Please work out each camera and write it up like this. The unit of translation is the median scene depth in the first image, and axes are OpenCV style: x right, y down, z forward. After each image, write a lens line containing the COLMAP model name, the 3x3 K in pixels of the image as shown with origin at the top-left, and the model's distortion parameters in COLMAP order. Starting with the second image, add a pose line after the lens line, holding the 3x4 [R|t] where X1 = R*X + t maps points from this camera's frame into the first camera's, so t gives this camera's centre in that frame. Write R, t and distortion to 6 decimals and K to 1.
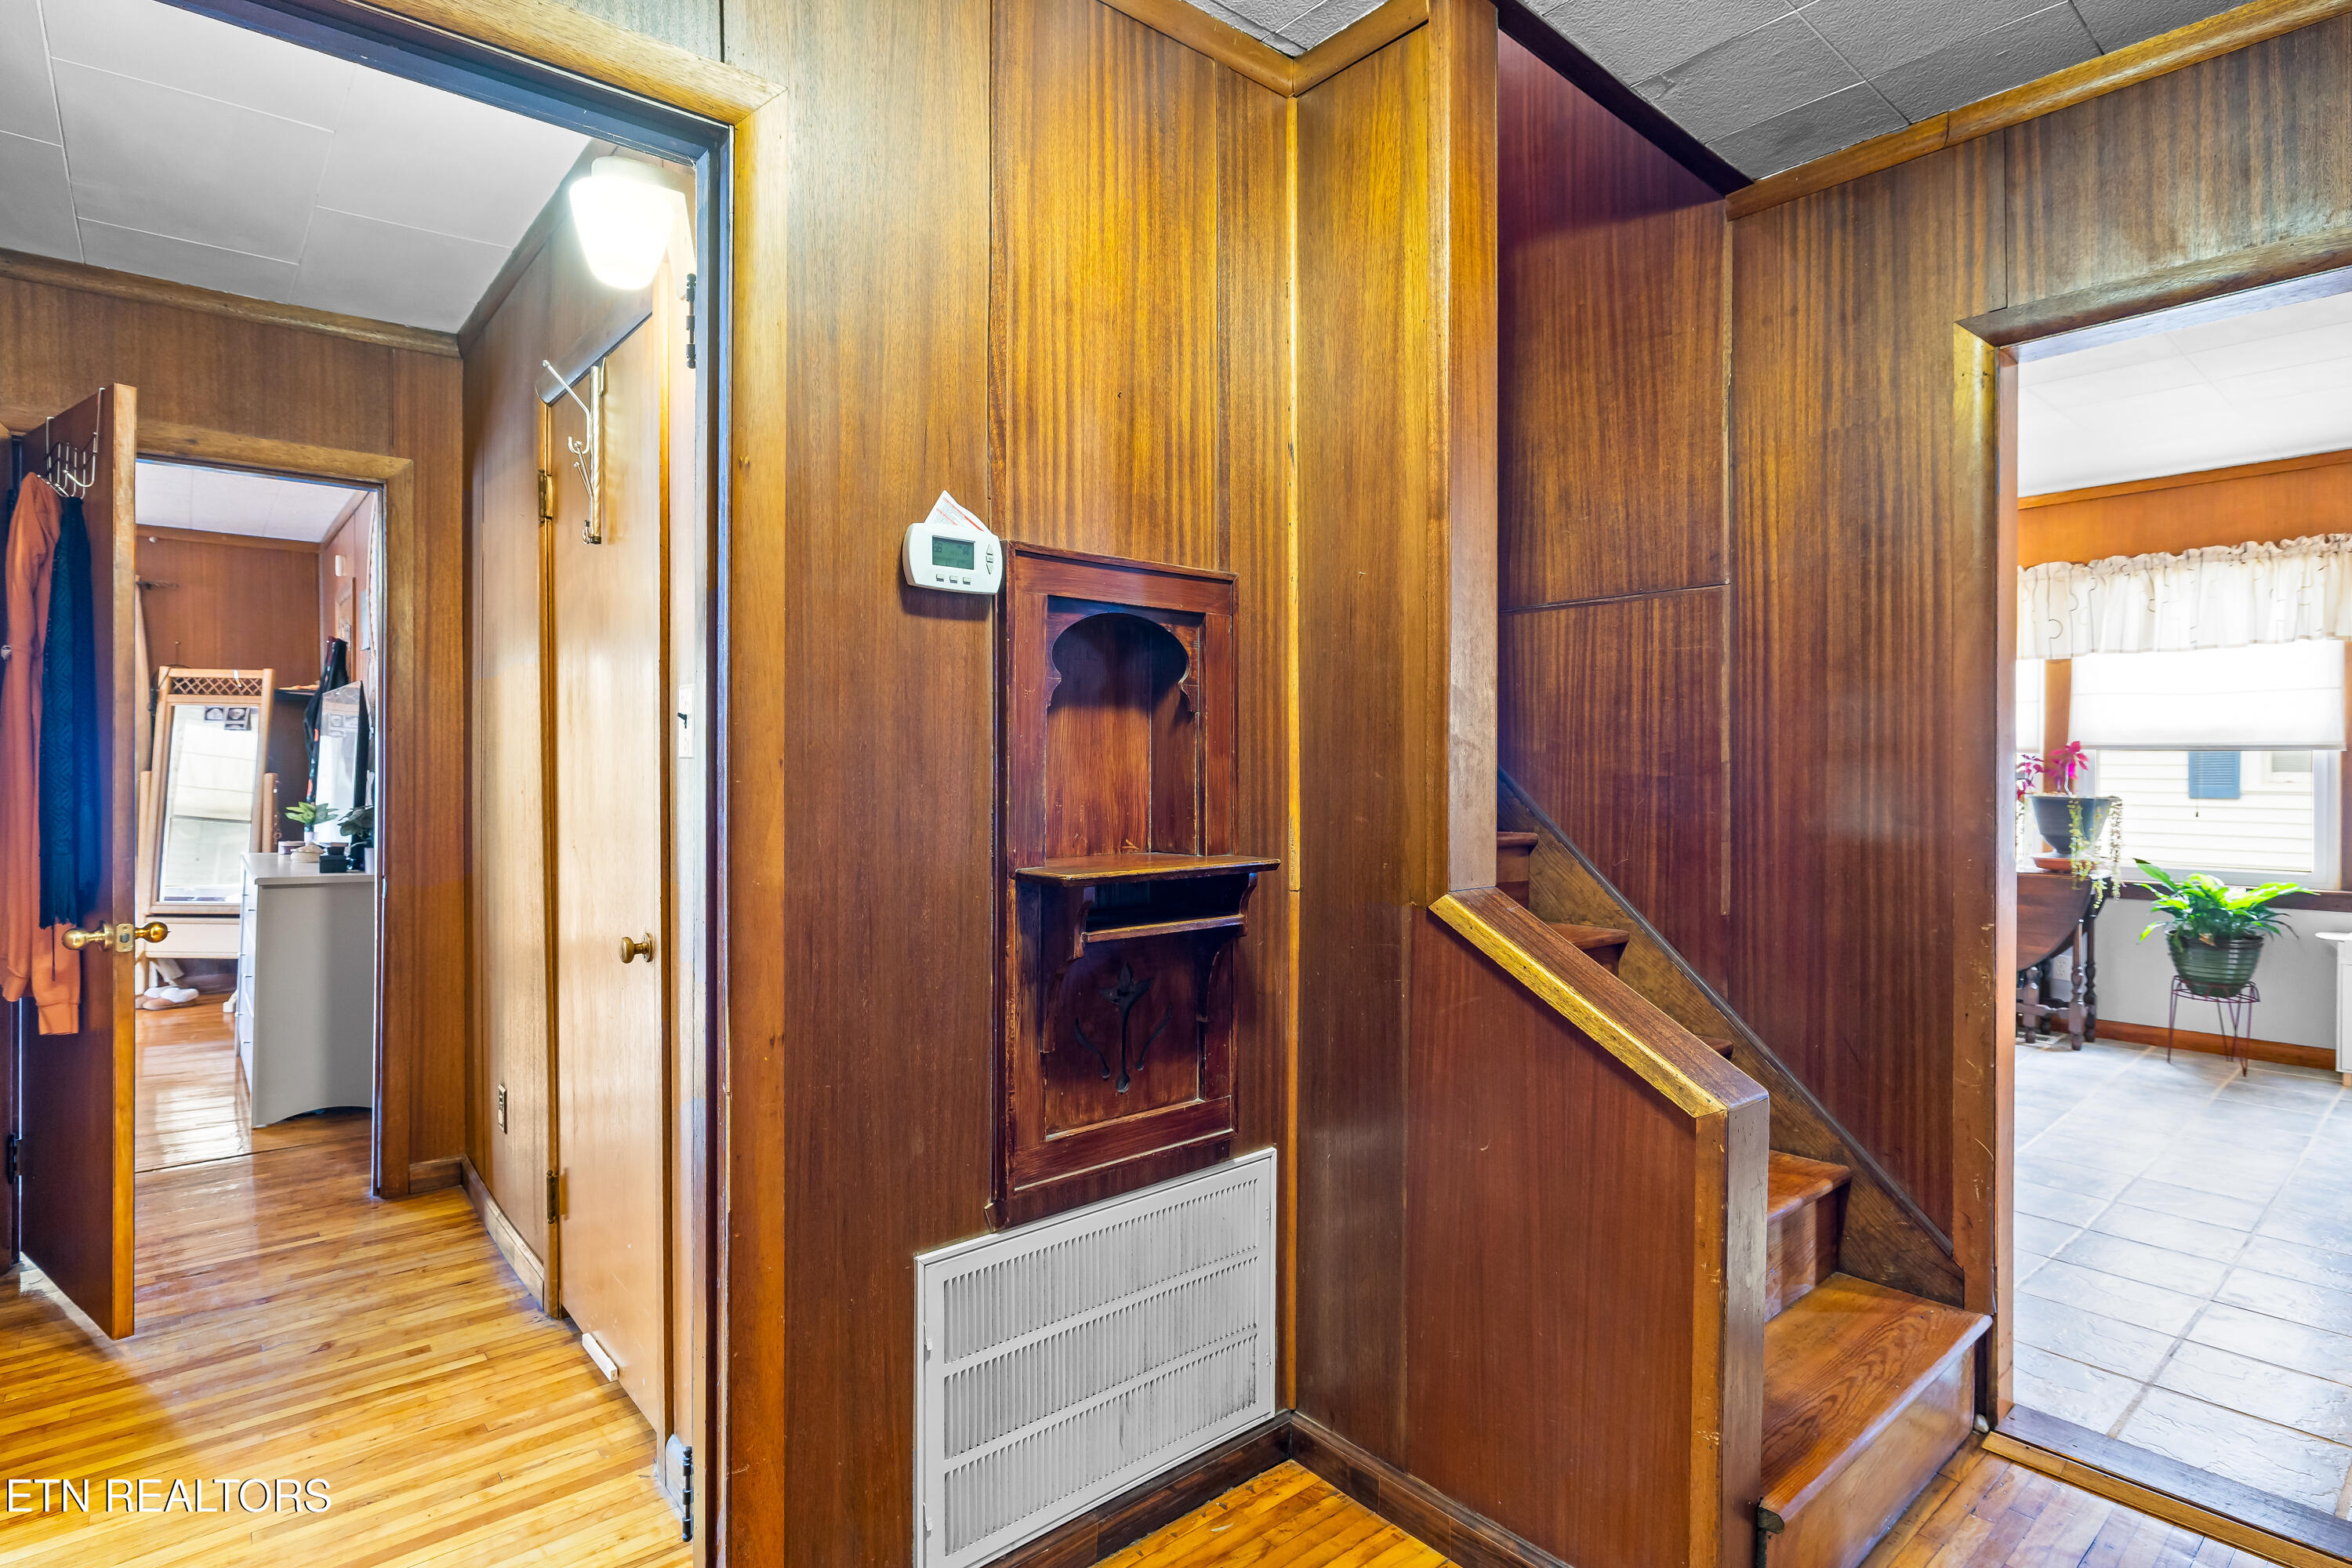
lens RADIAL K [[1185.9, 0, 1189.1], [0, 1185.9, 768.2], [0, 0, 1]] dist [0.002728, -0.000228]
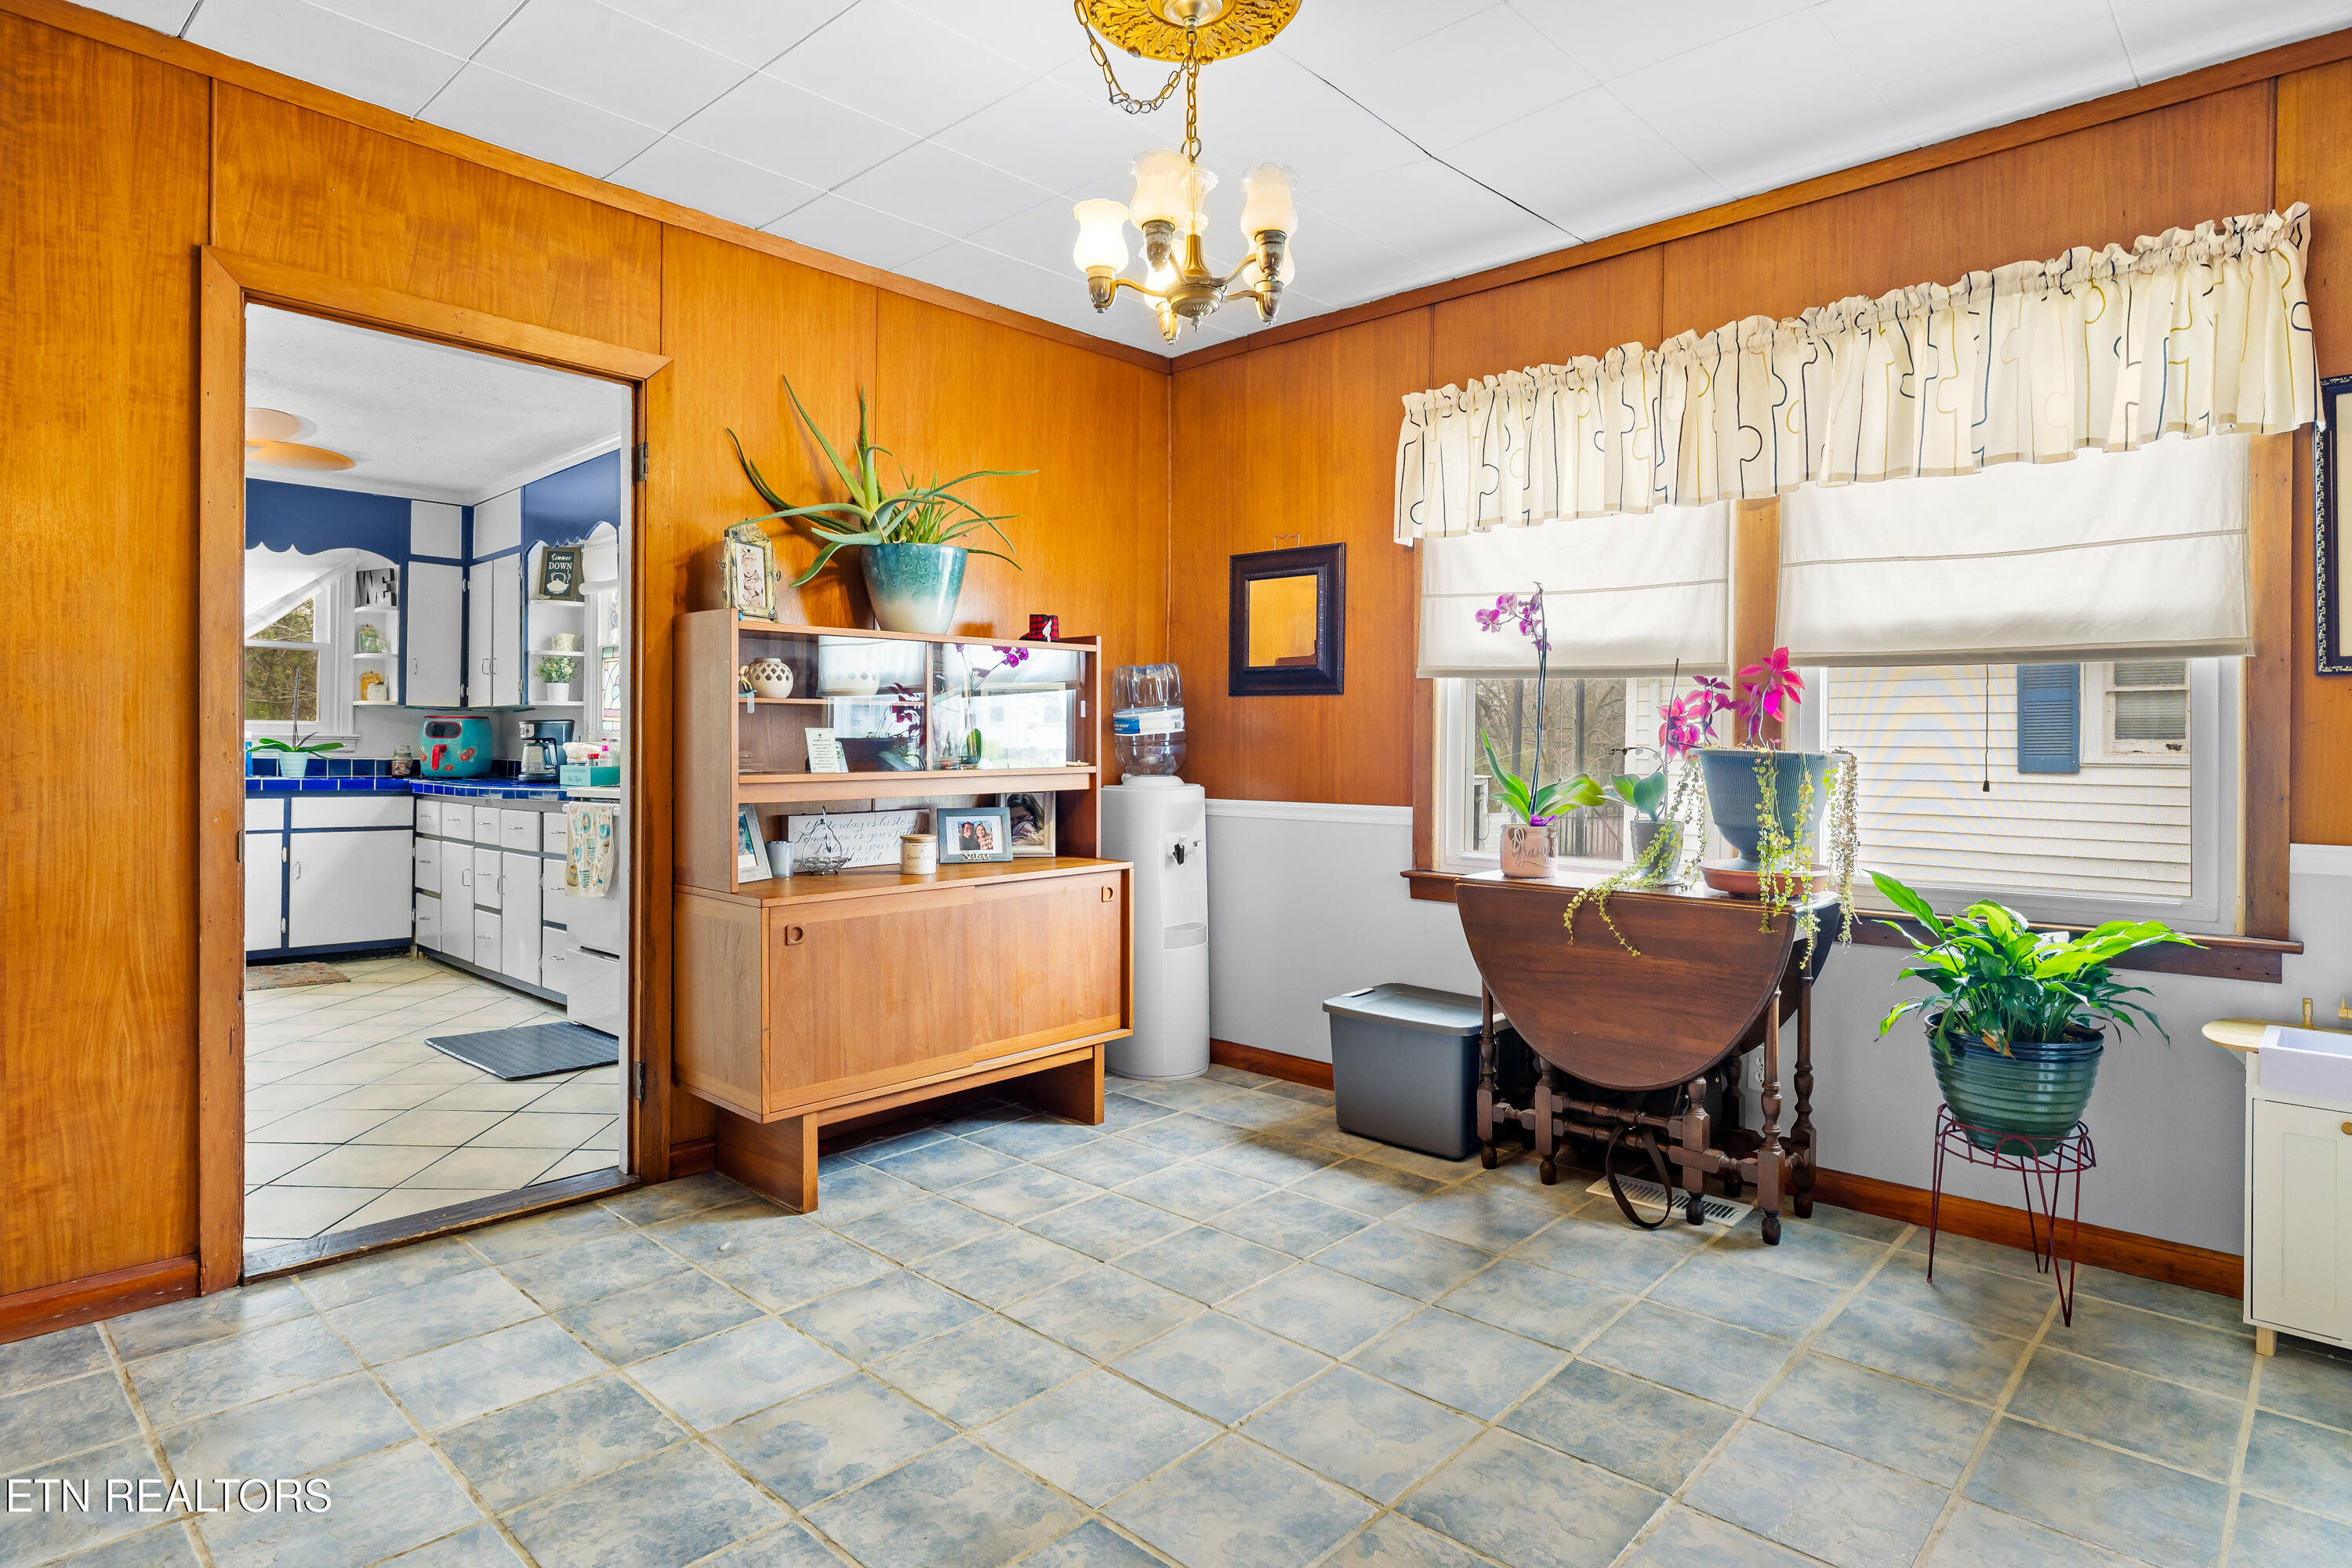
lens RADIAL K [[1269.8, 0, 1171.1], [0, 1269.8, 743.4], [0, 0, 1]] dist [-0.000097, -0.000790]
pose [[0.994643, 0.002022, 0.103350, 0.452195], [-0.001774, 0.999995, -0.002489, 0.023704], [-0.103354, 0.002292, 0.994642, 0.501889]]
